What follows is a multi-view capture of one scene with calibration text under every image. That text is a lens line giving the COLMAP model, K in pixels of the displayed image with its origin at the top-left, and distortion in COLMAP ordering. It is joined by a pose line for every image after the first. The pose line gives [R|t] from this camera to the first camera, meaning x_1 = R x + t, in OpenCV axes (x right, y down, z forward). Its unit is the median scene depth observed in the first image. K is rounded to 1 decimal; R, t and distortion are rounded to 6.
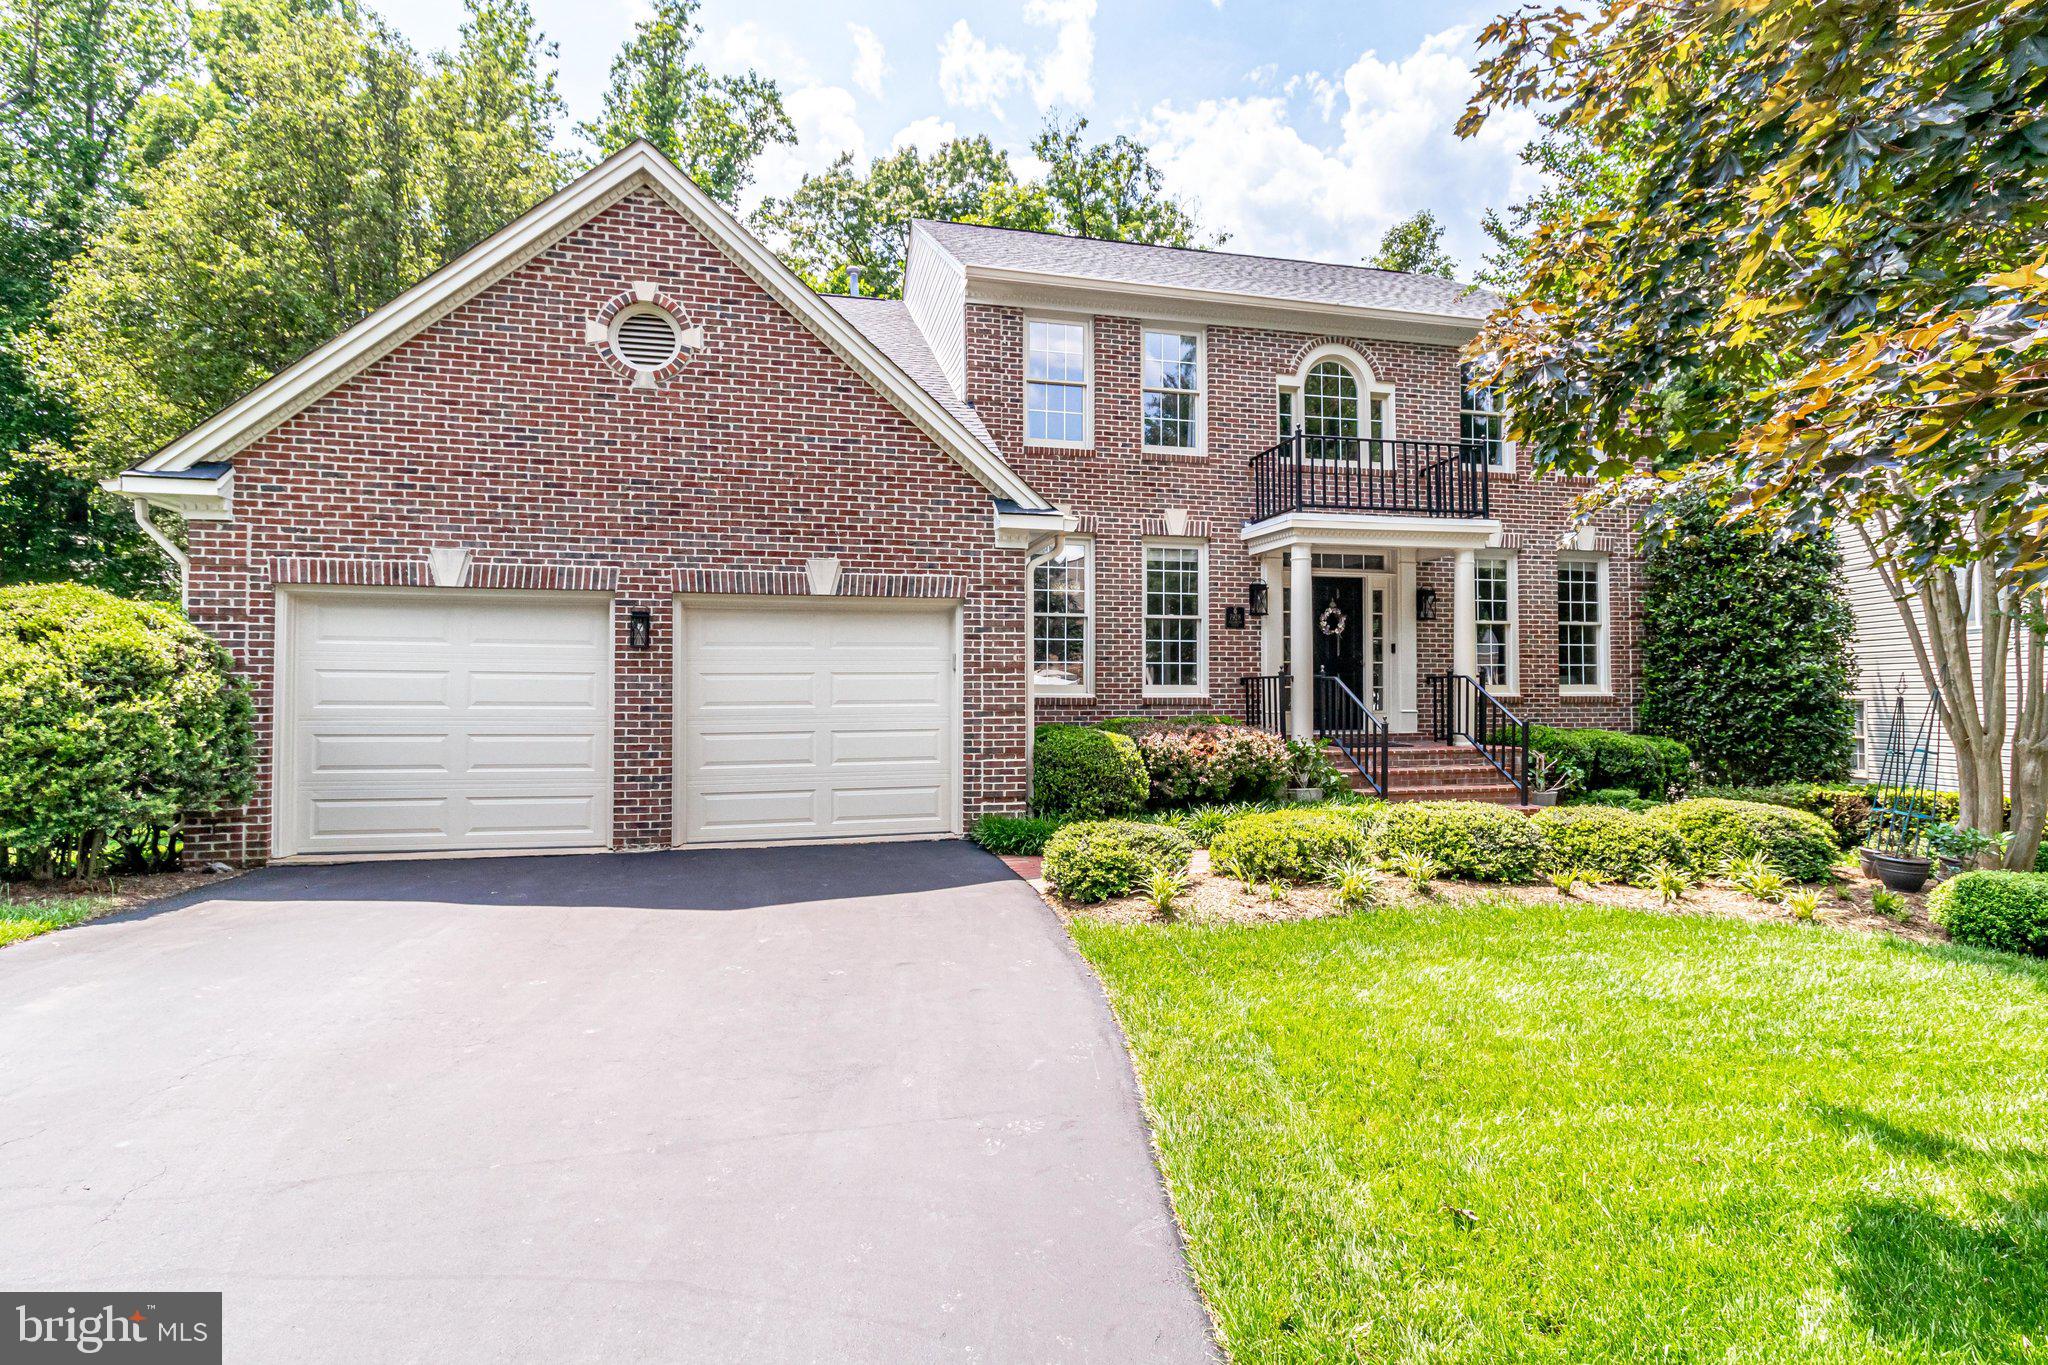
lens RADIAL K [[1038.9, 0, 1026.7], [0, 1038.9, 651.5], [0, 0, 1]] dist [0.000552, -0.000004]
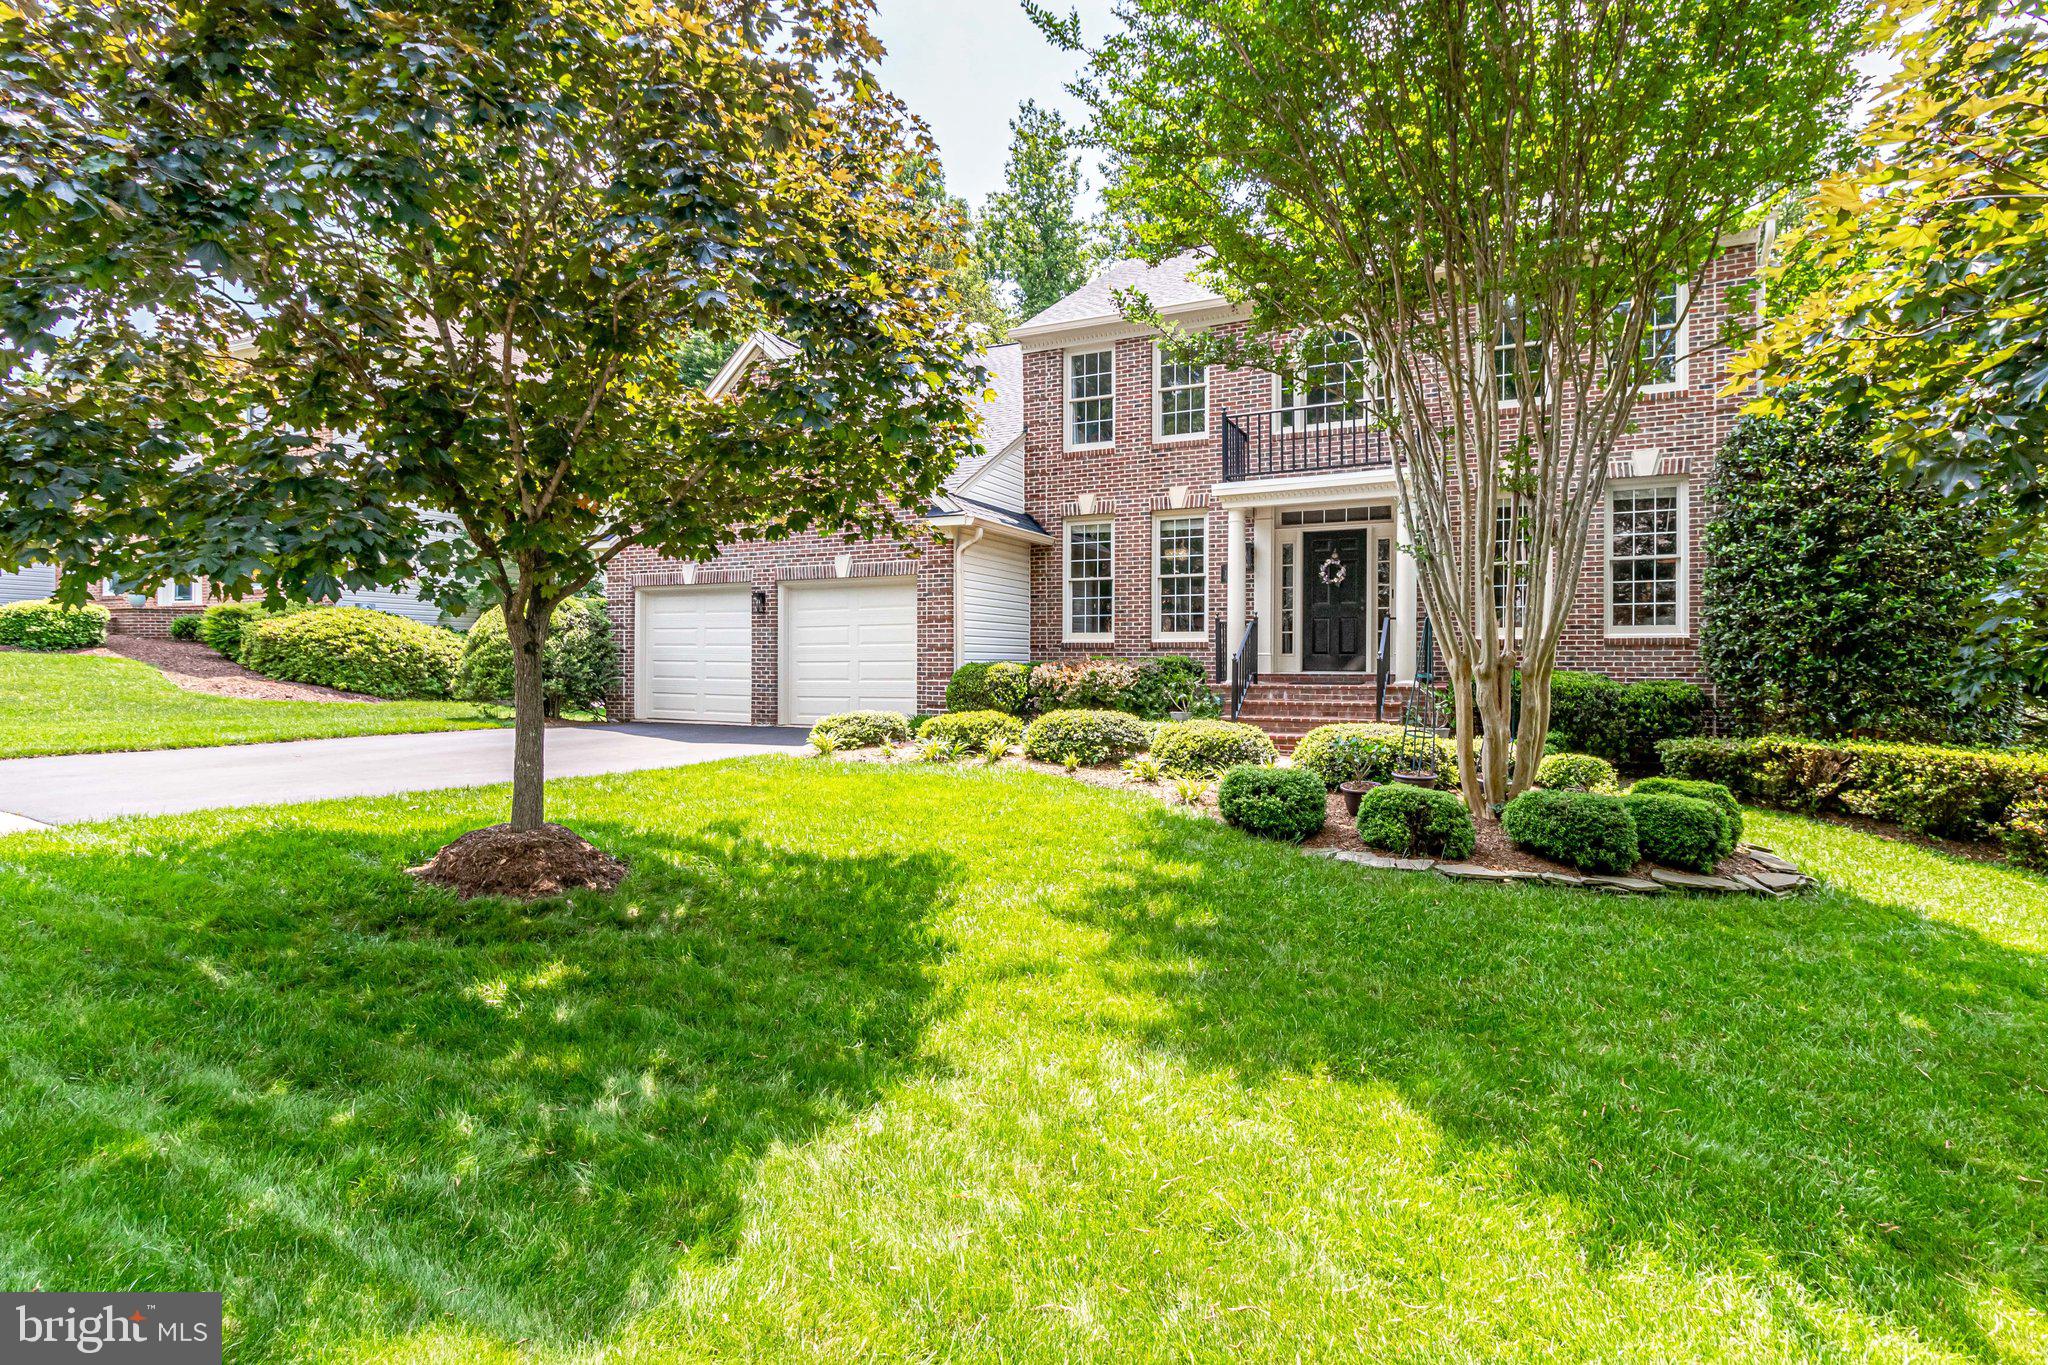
lens RADIAL K [[1038.9, 0, 1026.7], [0, 1038.9, 651.5], [0, 0, 1]] dist [0.000552, -0.000004]
pose [[0.755663, -0.002469, -0.654955, 0.799186], [0.026331, 0.999299, 0.026612, 0.018675], [0.654431, -0.037355, 0.755199, -0.043415]]
